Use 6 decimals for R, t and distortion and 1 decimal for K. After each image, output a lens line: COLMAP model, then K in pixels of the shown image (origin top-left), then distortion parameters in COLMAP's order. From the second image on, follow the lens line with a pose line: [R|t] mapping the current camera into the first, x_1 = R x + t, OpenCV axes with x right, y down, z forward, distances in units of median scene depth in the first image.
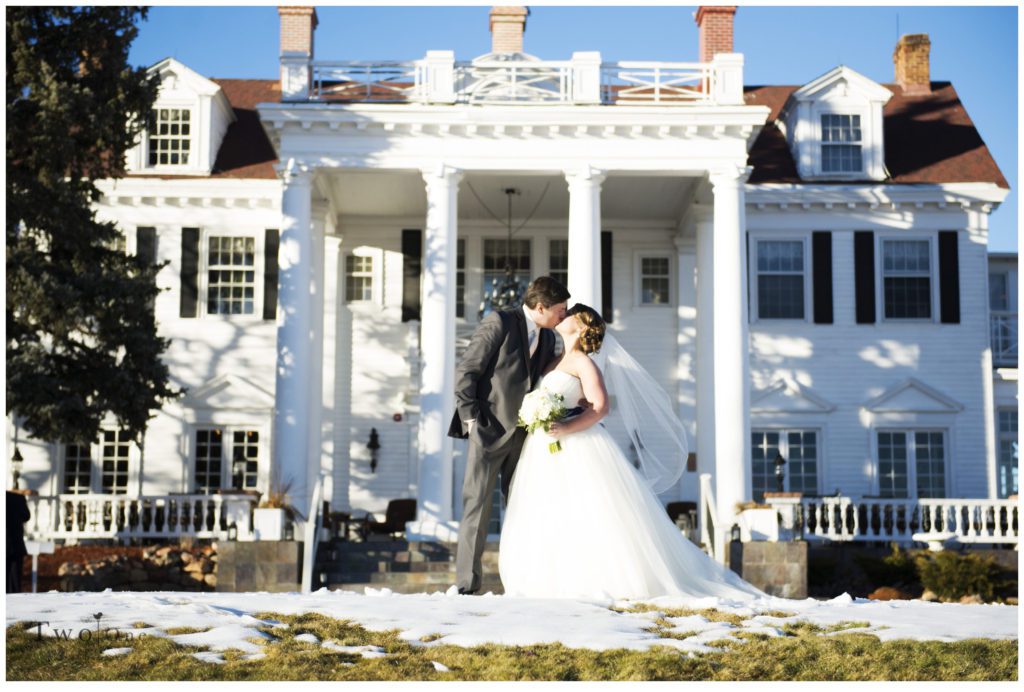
lens RADIAL K [[1876.7, 0, 550.4], [0, 1876.7, 364.2], [0, 0, 1]] dist [0.054887, 0.000000]
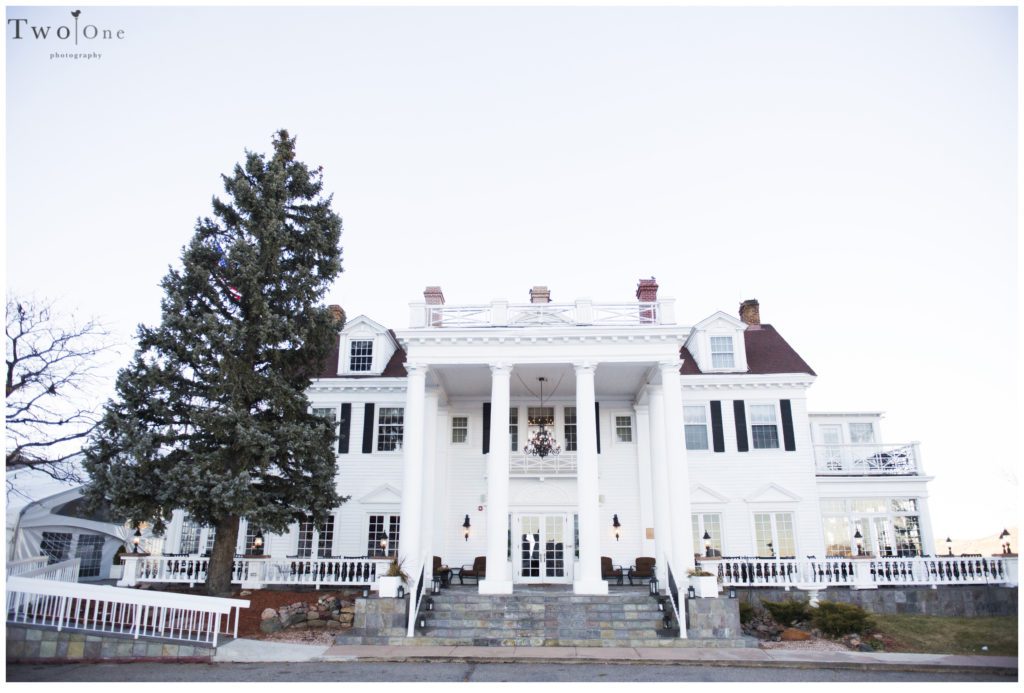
lens RADIAL K [[690.9, 0, 510.2], [0, 690.9, 339.6], [0, 0, 1]] dist [-0.044509, -0.000343]
pose [[0.997002, -0.023034, -0.073874, -0.001890], [0.009381, 0.983605, -0.180090, -0.011627], [0.076811, 0.178857, 0.980872, 0.351598]]
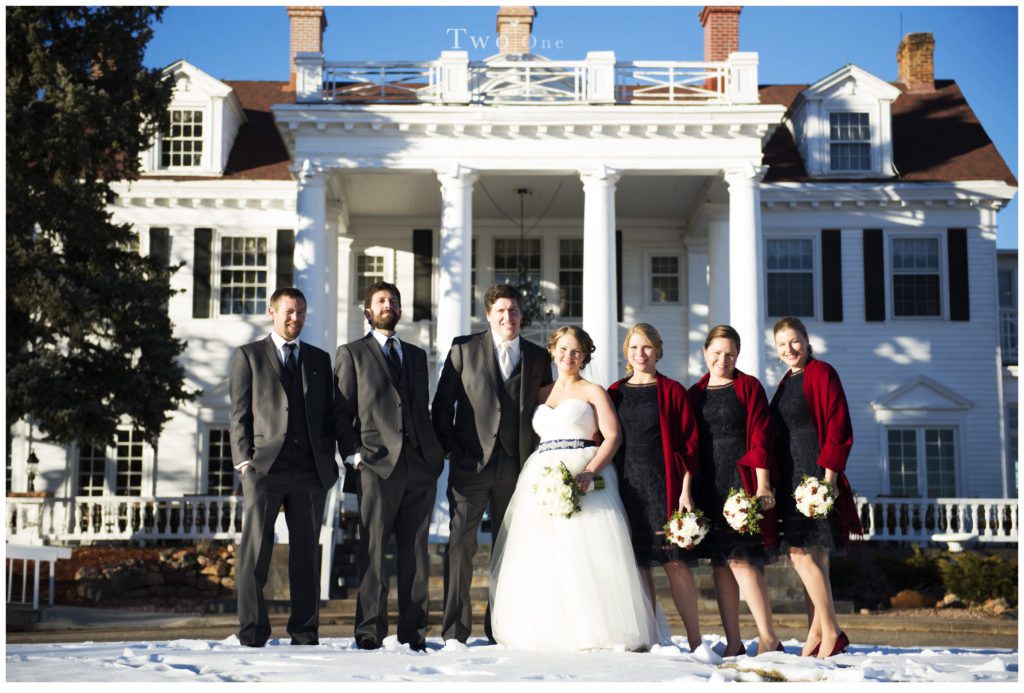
lens RADIAL K [[1780.1, 0, 511.2], [0, 1780.1, 344.3], [0, 0, 1]] dist [0.069144, 0.000000]
pose [[0.999947, -0.003162, -0.009810, -0.018358], [0.003121, 0.999986, -0.004176, -0.006408], [0.009824, 0.004145, 0.999943, 0.049990]]
